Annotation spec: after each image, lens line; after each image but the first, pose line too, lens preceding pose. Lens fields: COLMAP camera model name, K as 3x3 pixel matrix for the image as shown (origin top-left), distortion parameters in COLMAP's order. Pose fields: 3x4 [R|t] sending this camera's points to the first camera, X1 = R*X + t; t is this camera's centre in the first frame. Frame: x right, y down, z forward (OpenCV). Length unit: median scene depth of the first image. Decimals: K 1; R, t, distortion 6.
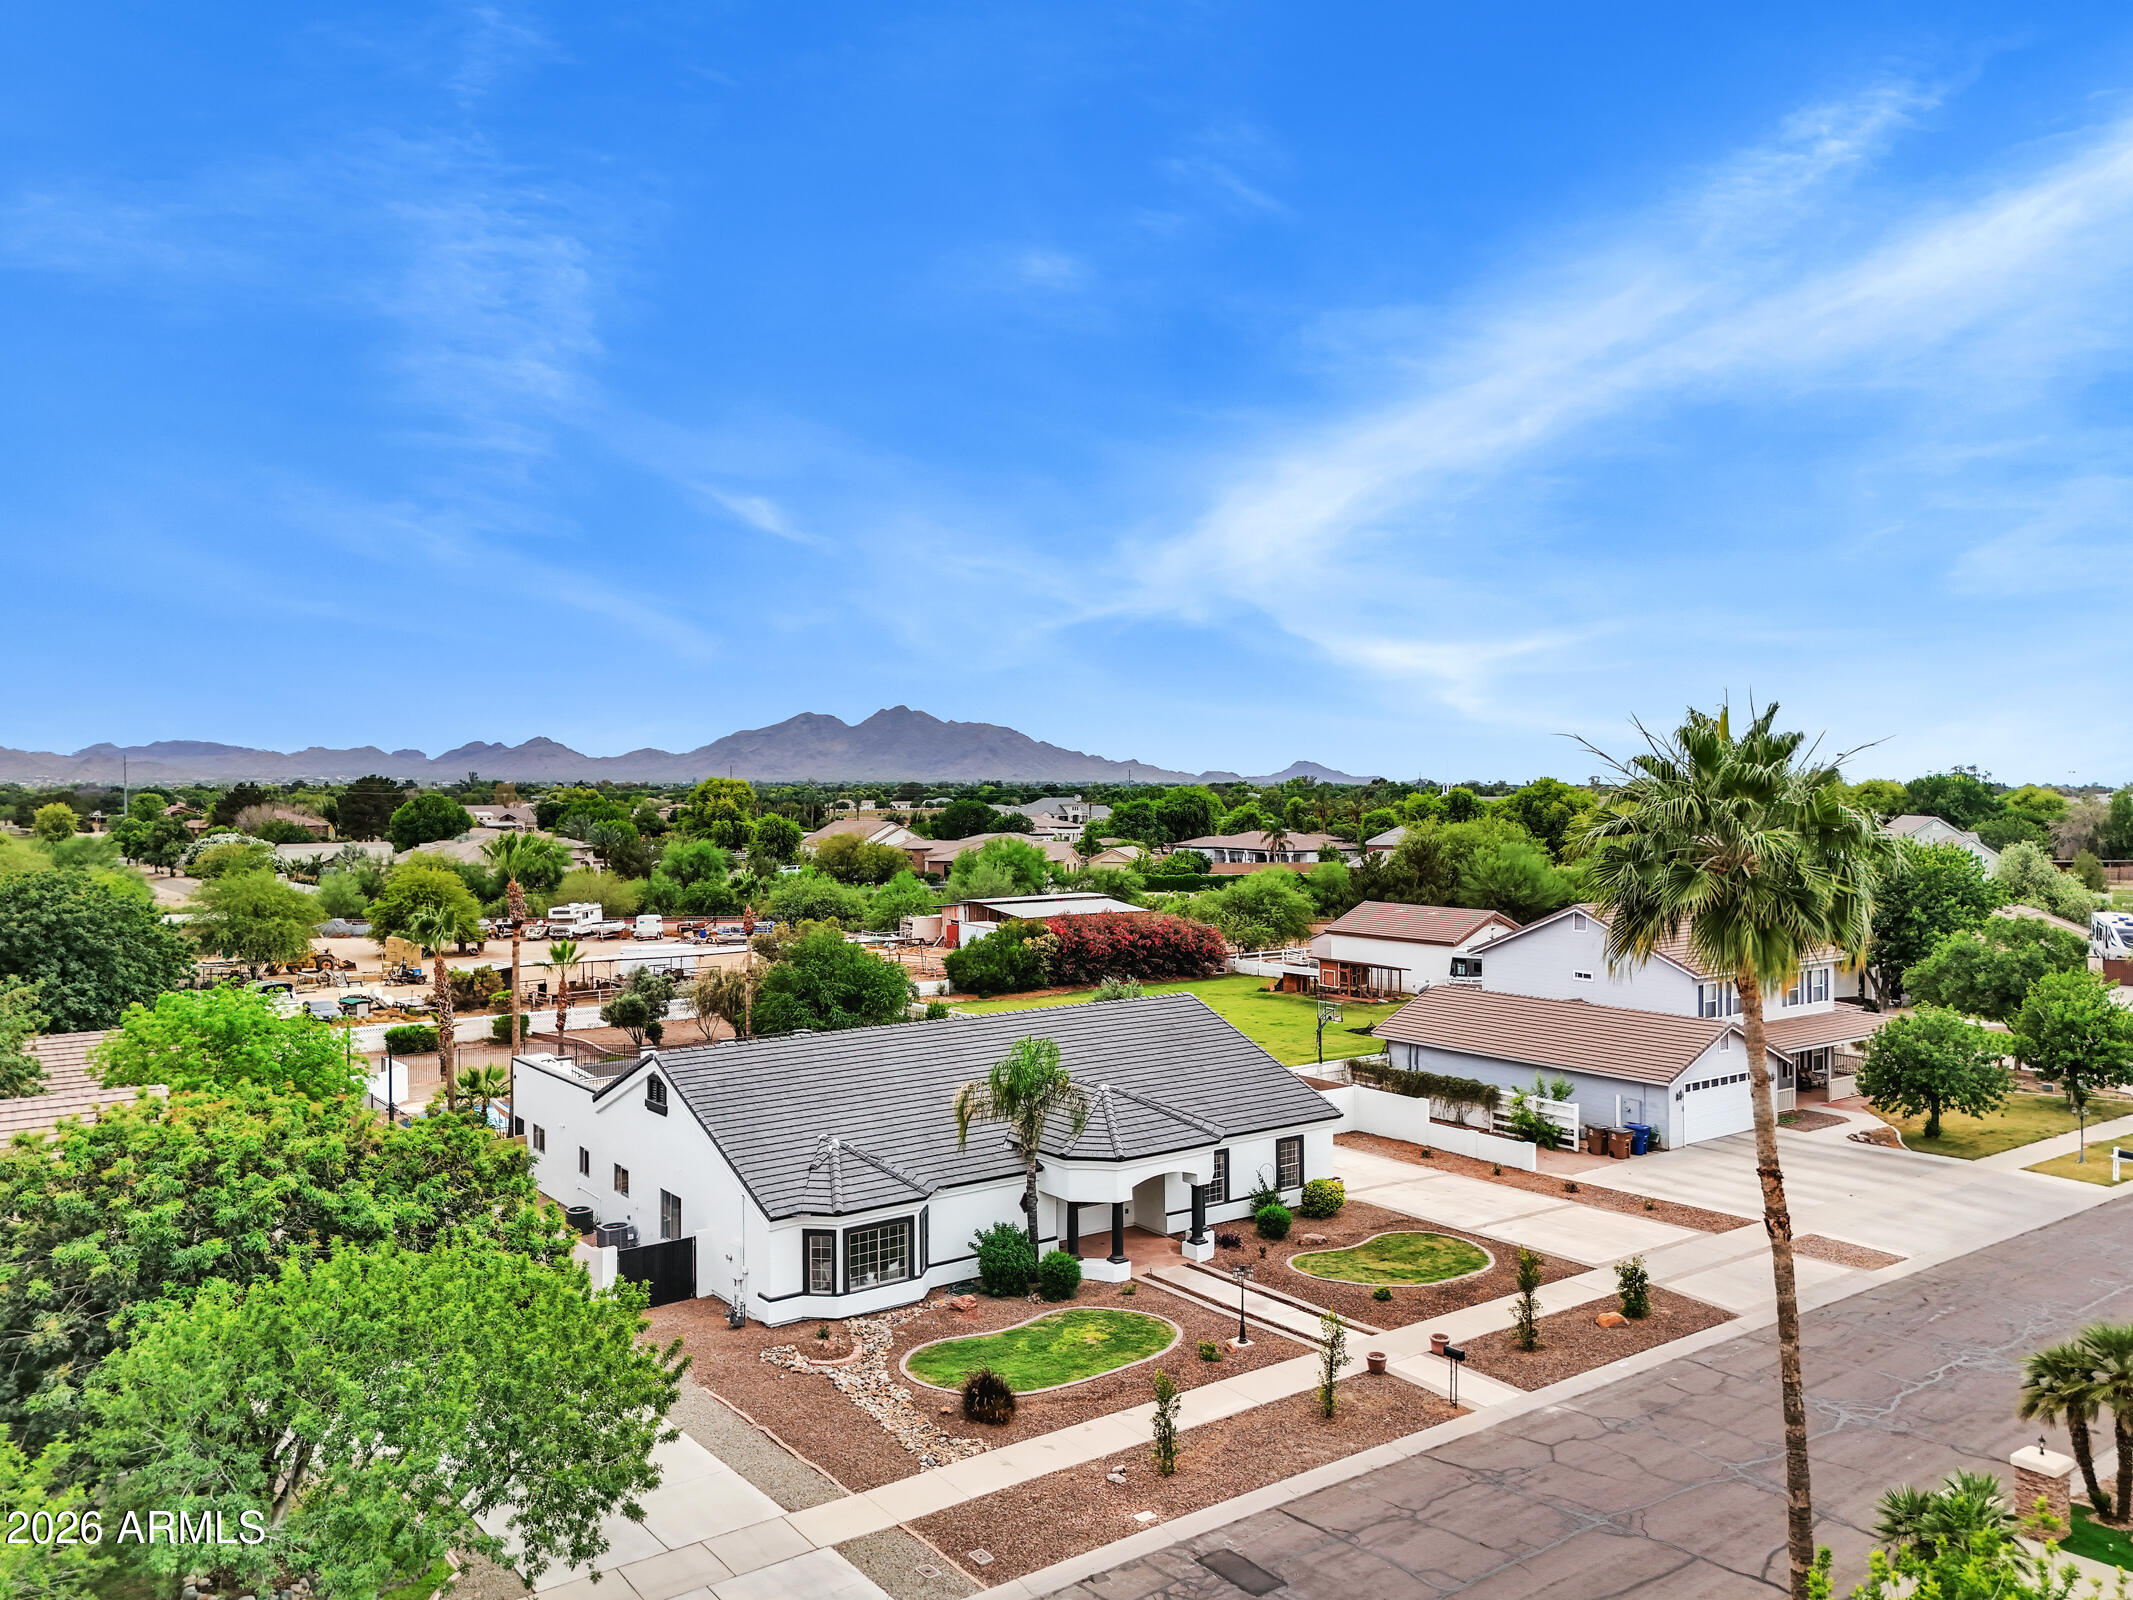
lens RADIAL K [[1549.8, 0, 1066.5], [0, 1549.8, 800.0], [0, 0, 1]] dist [0.058363, -0.044799]
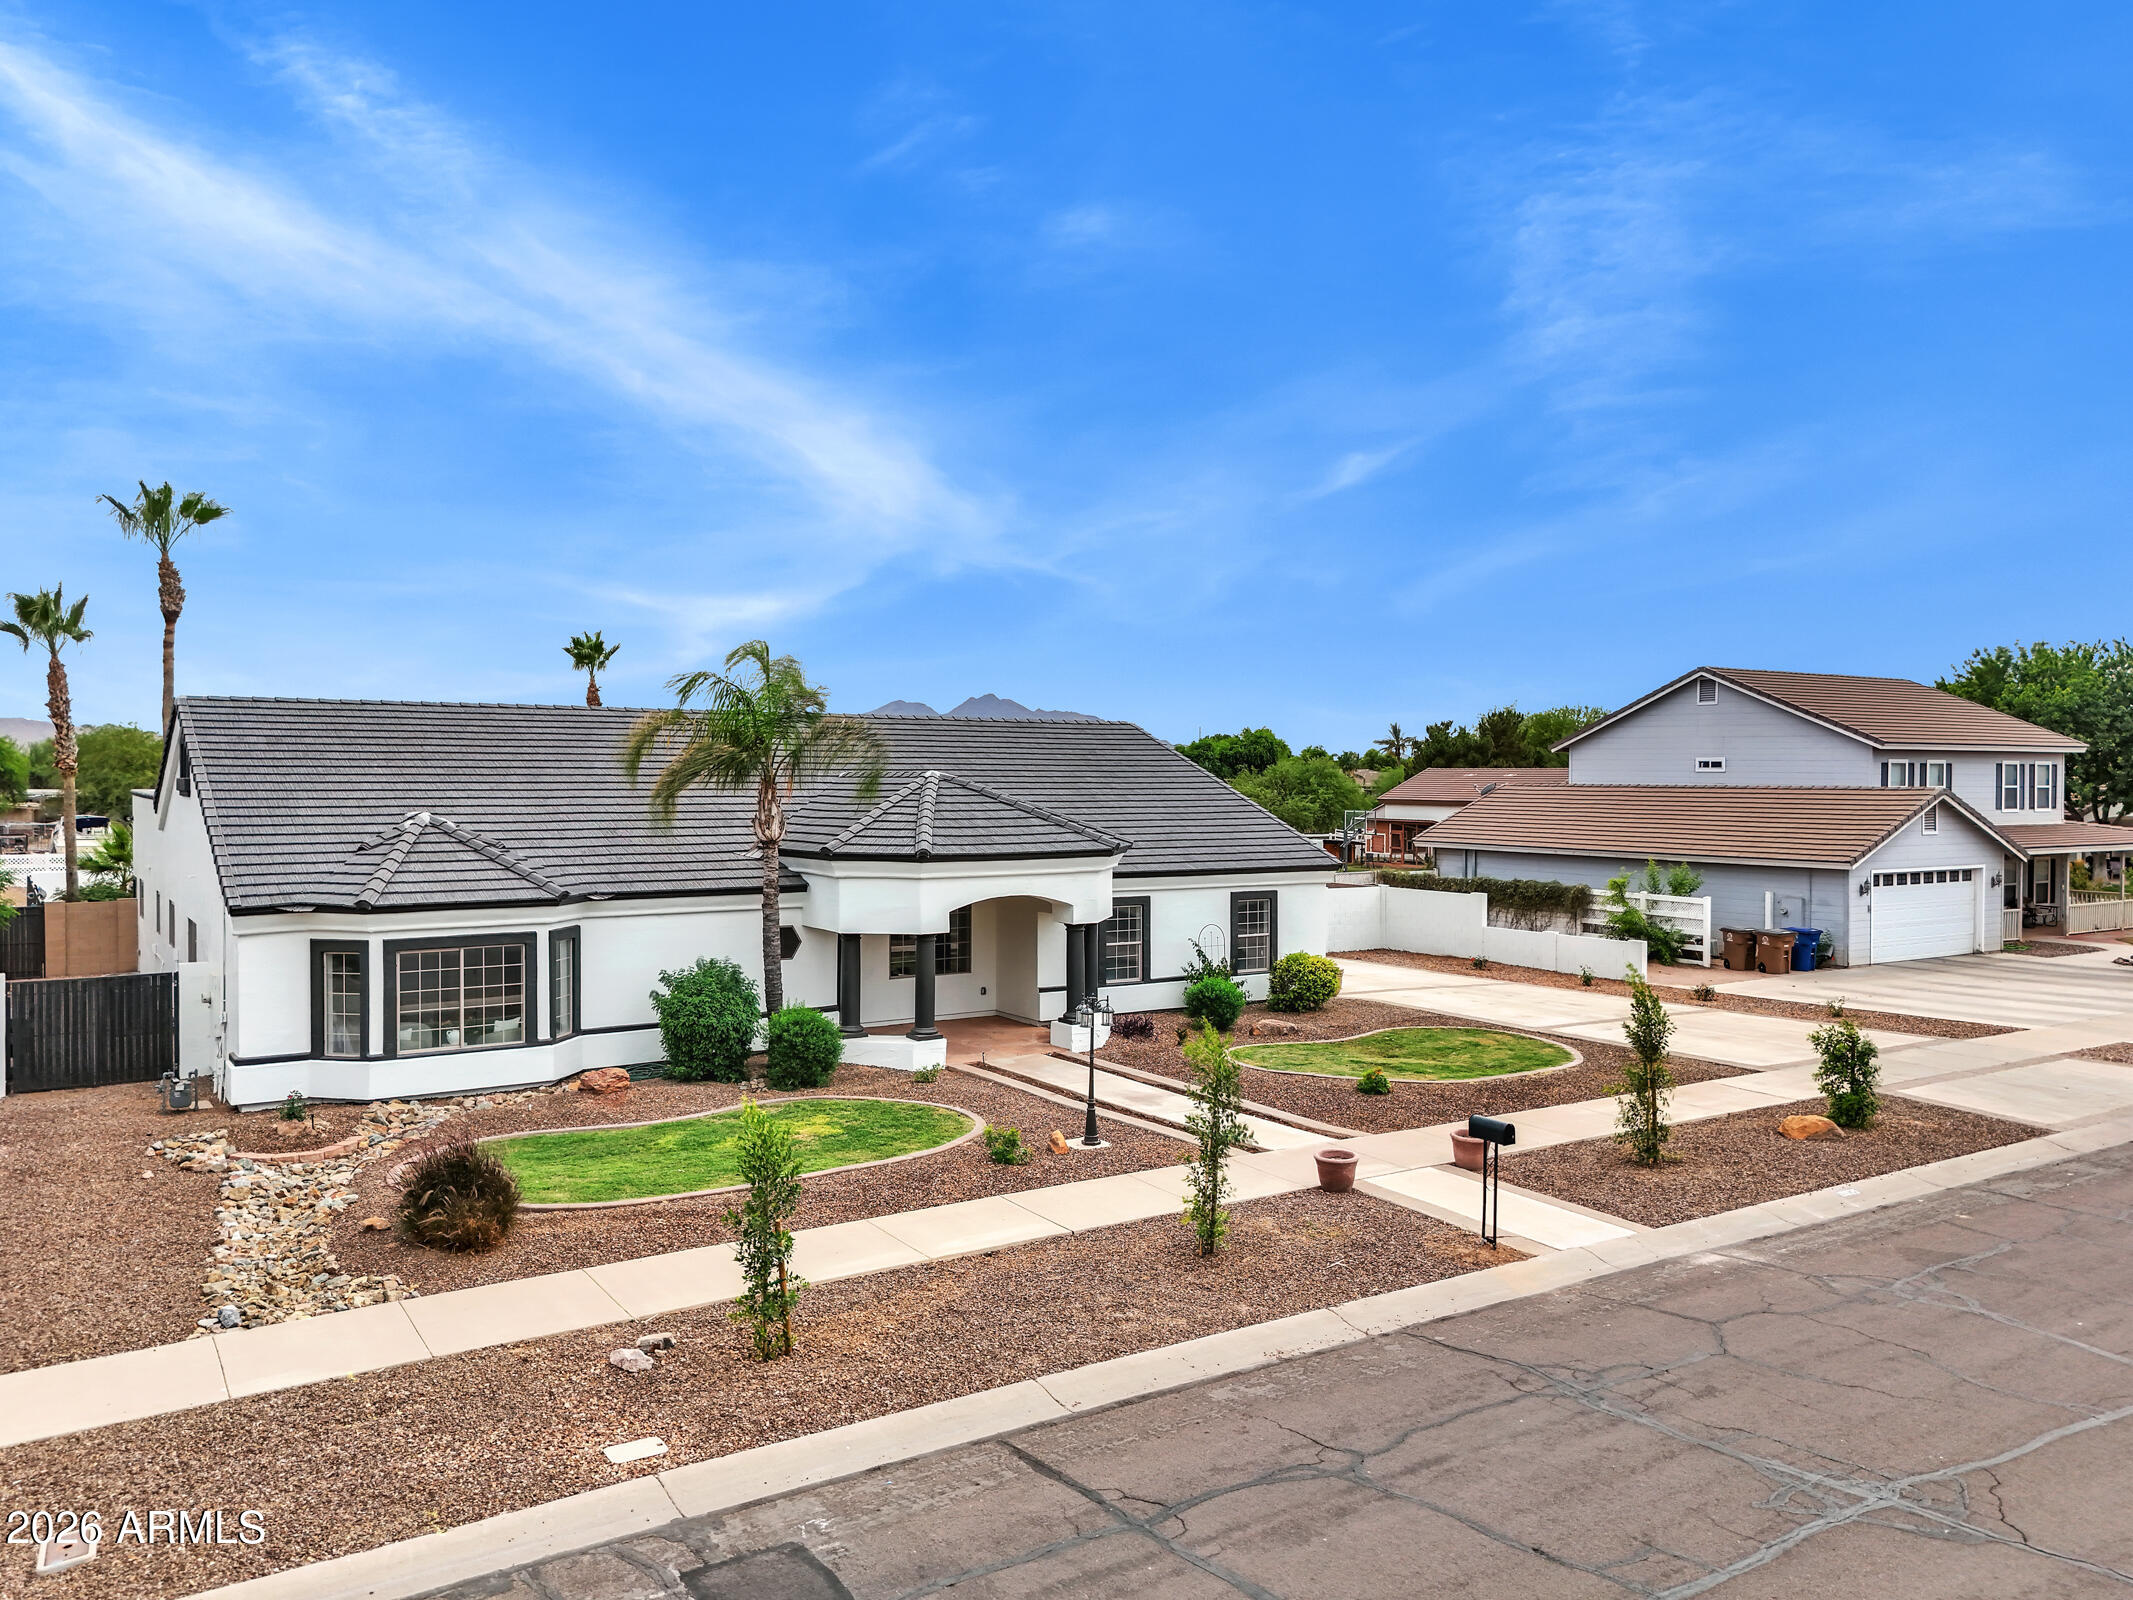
lens RADIAL K [[1549.8, 0, 1066.5], [0, 1549.8, 800.0], [0, 0, 1]] dist [0.058363, -0.044799]
pose [[0.998593, 0.009093, -0.052247, 0.136854], [-0.008386, 0.999871, 0.013733, 0.235317], [0.052365, -0.013275, 0.998540, 0.503208]]
